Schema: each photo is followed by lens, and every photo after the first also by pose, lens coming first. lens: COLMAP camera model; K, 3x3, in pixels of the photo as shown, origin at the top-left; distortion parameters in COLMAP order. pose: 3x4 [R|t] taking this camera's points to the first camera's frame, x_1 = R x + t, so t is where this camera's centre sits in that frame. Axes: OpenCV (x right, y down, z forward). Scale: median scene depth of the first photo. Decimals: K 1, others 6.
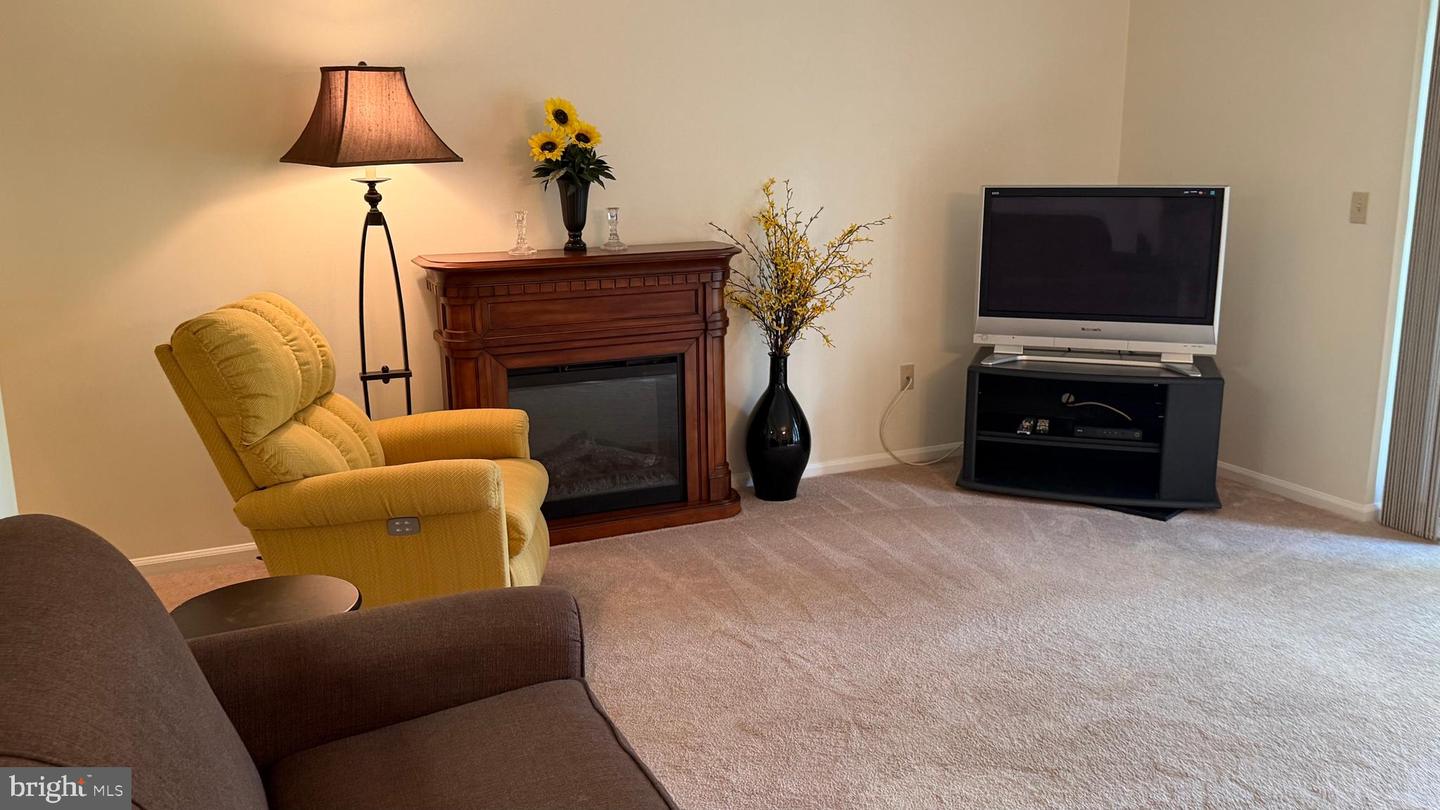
lens RADIAL K [[1149.1, 0, 721.3], [0, 1149.1, 409.5], [0, 0, 1]] dist [0.071779, -0.001336]
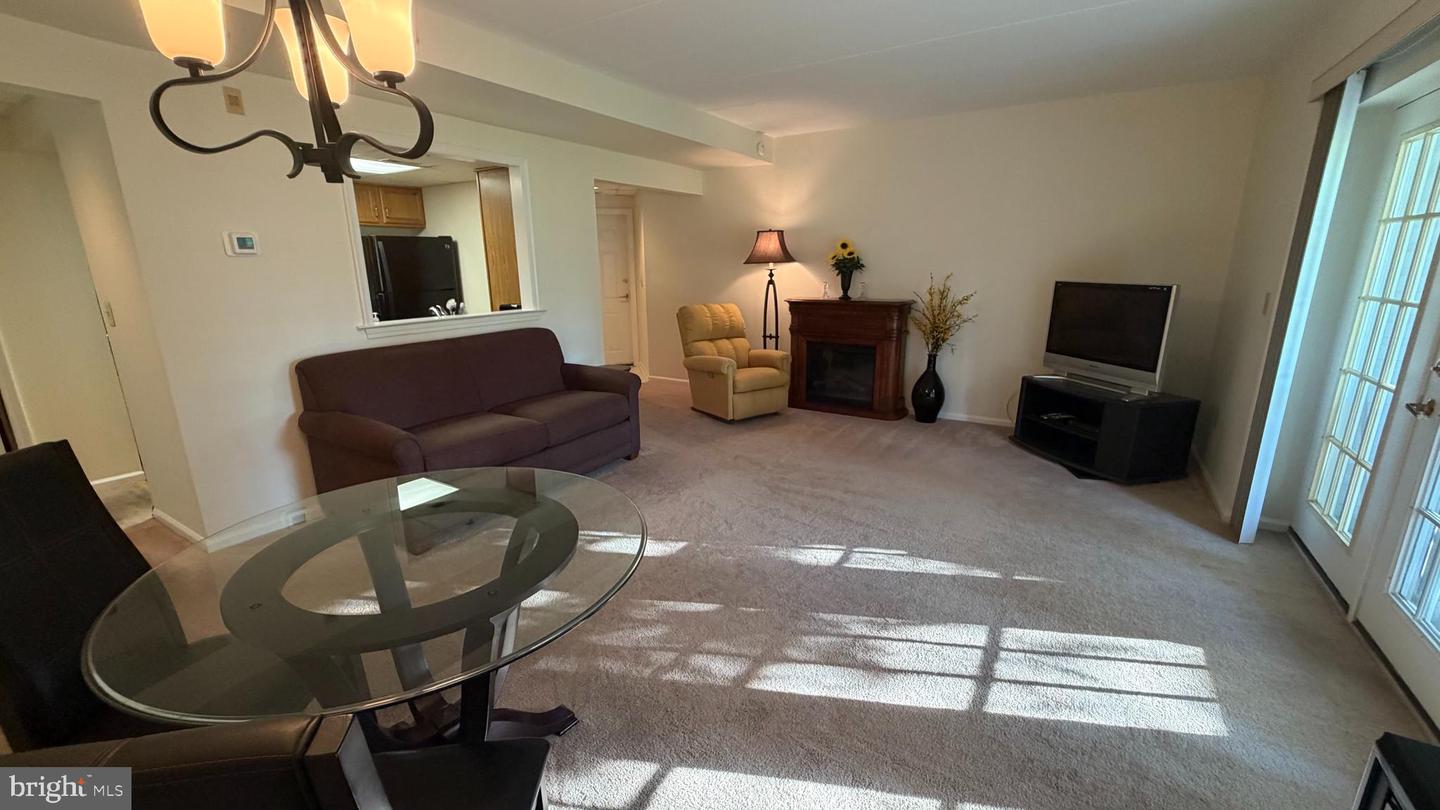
lens RADIAL K [[579.8, 0, 719.5], [0, 579.8, 402.8], [0, 0, 1]] dist [-0.000020, 0.000053]
pose [[0.548489, 0.203637, -0.810982, 0.793207], [-0.190418, 0.974827, 0.115993, -0.011719], [0.814187, 0.090804, 0.573458, 0.075038]]
